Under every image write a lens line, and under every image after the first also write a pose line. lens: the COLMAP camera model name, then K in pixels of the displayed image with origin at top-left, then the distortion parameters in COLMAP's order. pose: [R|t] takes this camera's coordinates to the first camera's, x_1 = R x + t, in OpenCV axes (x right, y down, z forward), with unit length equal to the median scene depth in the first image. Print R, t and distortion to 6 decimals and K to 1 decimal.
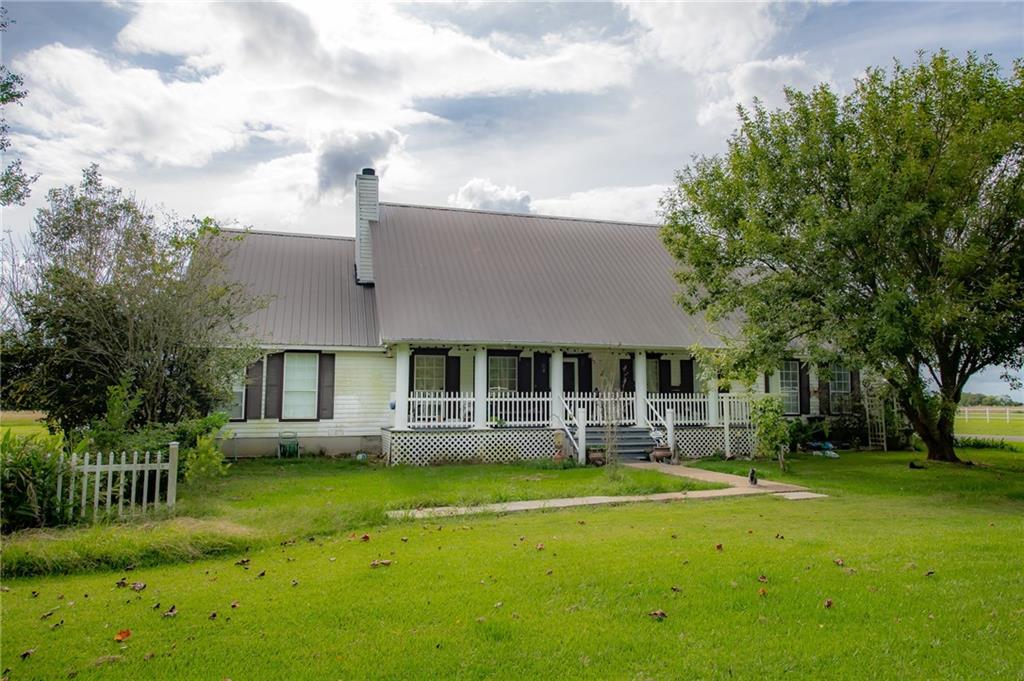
lens RADIAL K [[726.9, 0, 512.0], [0, 726.9, 340.5], [0, 0, 1]] dist [0.004100, 0.002797]
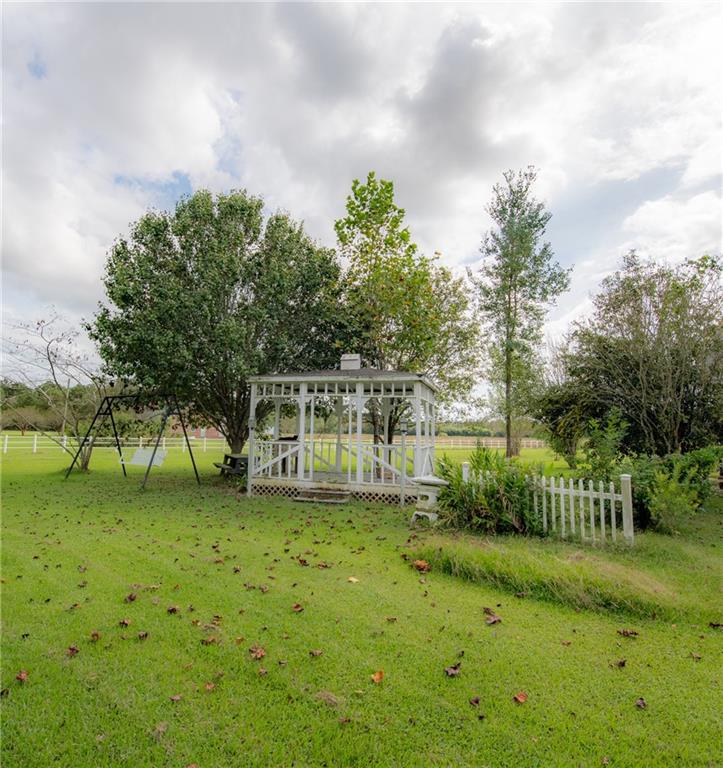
lens RADIAL K [[466.0, 0, 361.5], [0, 466.0, 384.0], [0, 0, 1]] dist [-0.000689, -0.000208]
pose [[0.332037, -0.089119, -0.939047, 0.026890], [0.062507, 0.995417, -0.072367, 0.032514], [0.941193, -0.034668, 0.336086, 0.370777]]
